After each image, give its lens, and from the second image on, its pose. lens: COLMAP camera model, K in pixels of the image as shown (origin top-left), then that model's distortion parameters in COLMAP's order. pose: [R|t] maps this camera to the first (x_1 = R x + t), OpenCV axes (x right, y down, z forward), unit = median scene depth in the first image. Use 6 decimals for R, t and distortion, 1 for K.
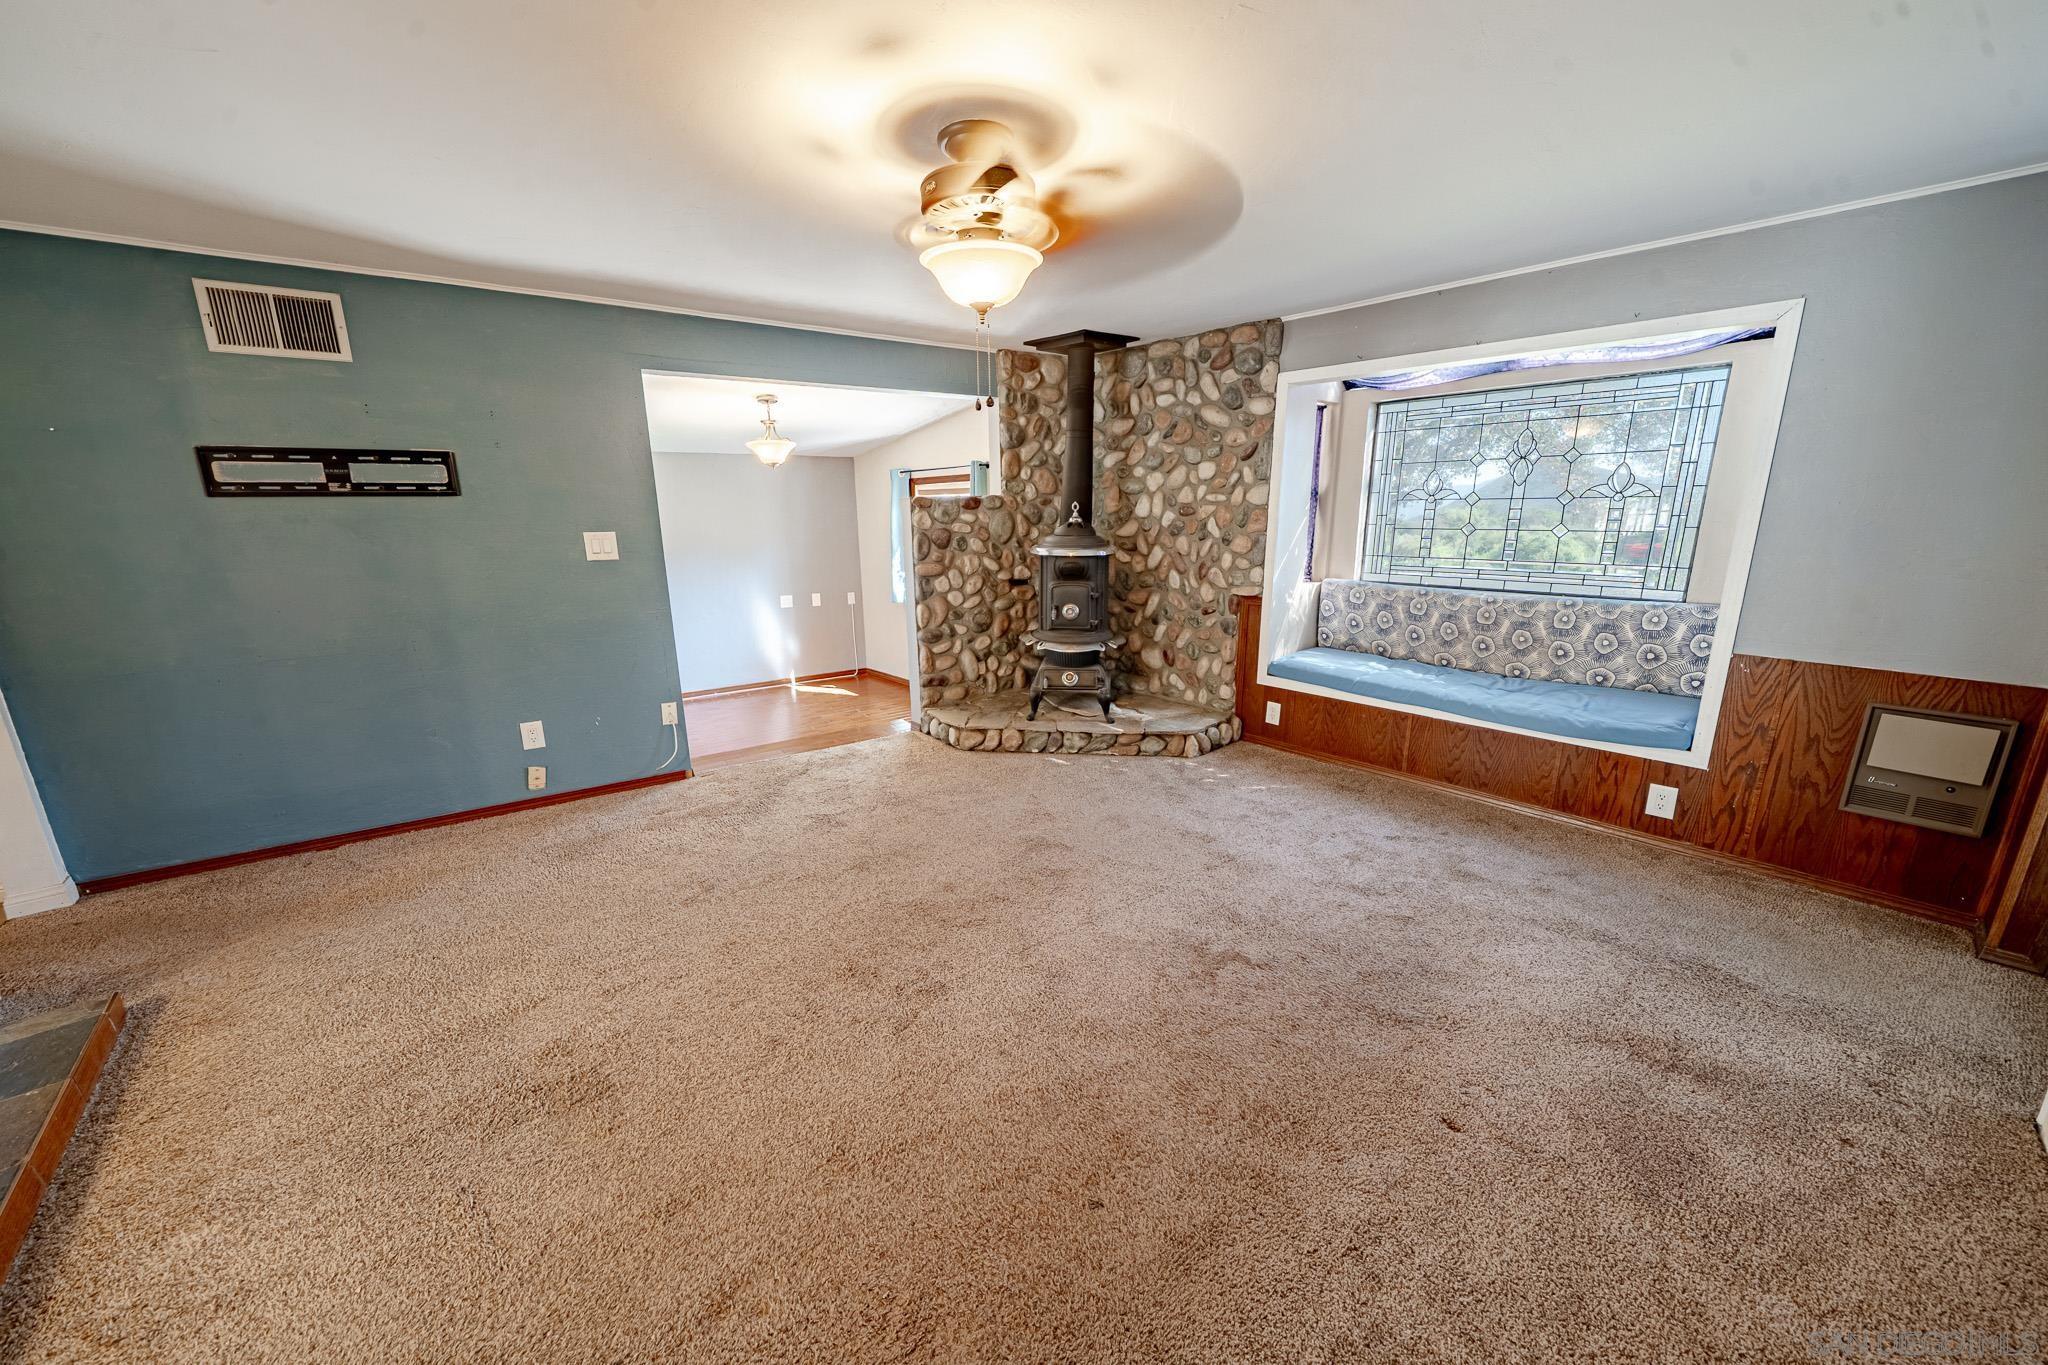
lens RADIAL K [[732.7, 0, 1019.4], [0, 732.7, 682.1], [0, 0, 1]] dist [-0.003275, -0.000091]
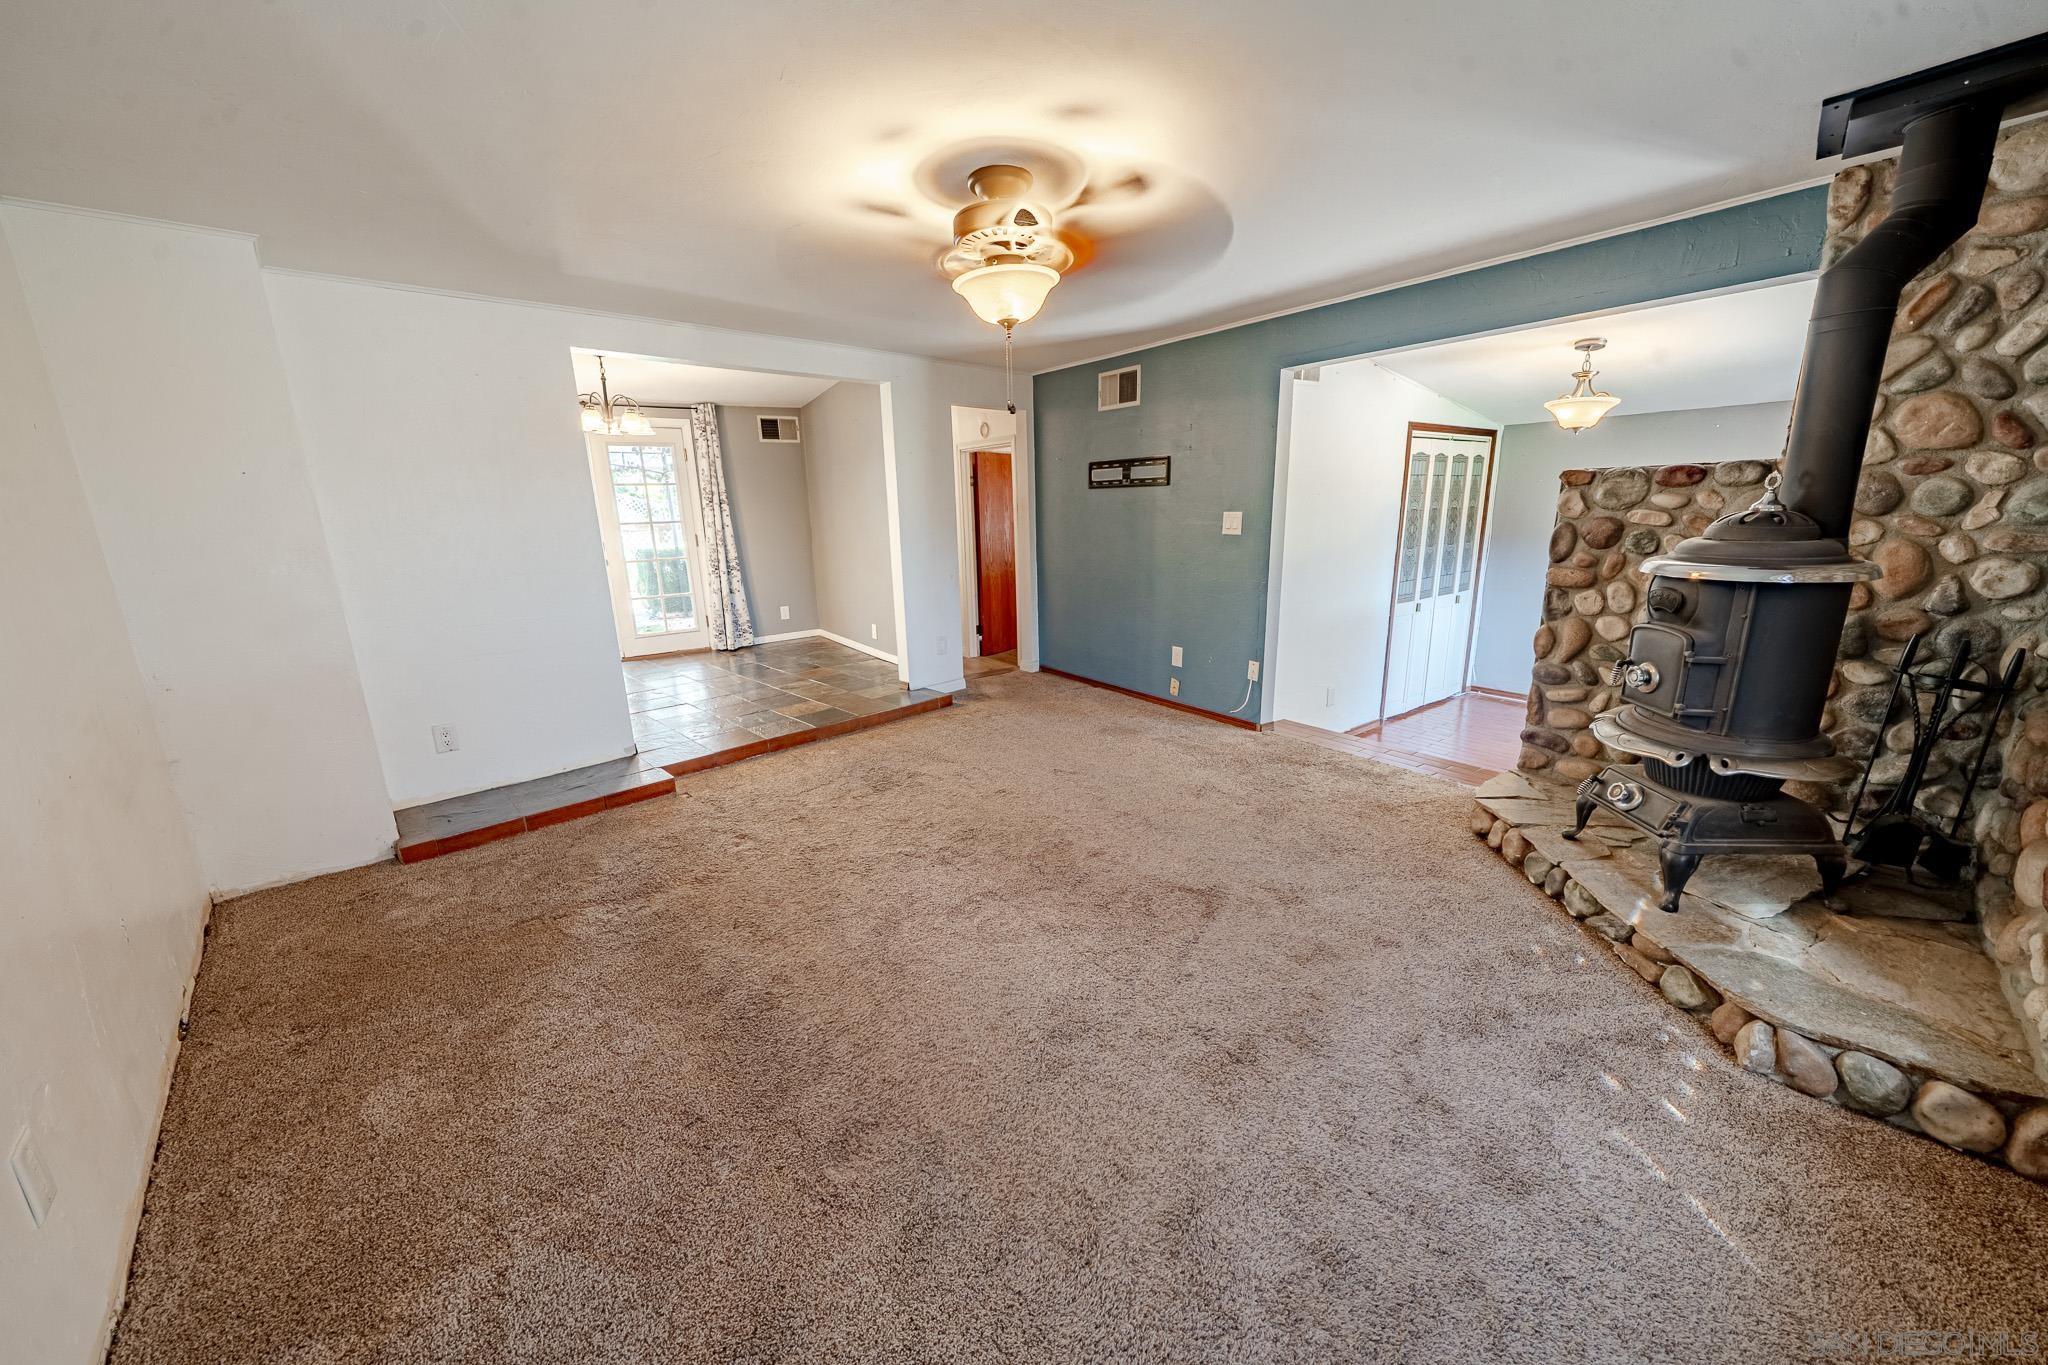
lens RADIAL K [[732.7, 0, 1019.4], [0, 732.7, 682.1], [0, 0, 1]] dist [-0.003275, -0.000091]
pose [[0.032939, 0.247557, -0.968313, 0.574074], [-0.209114, 0.949103, 0.235532, -0.122380], [0.977336, 0.194730, 0.083030, 0.497203]]
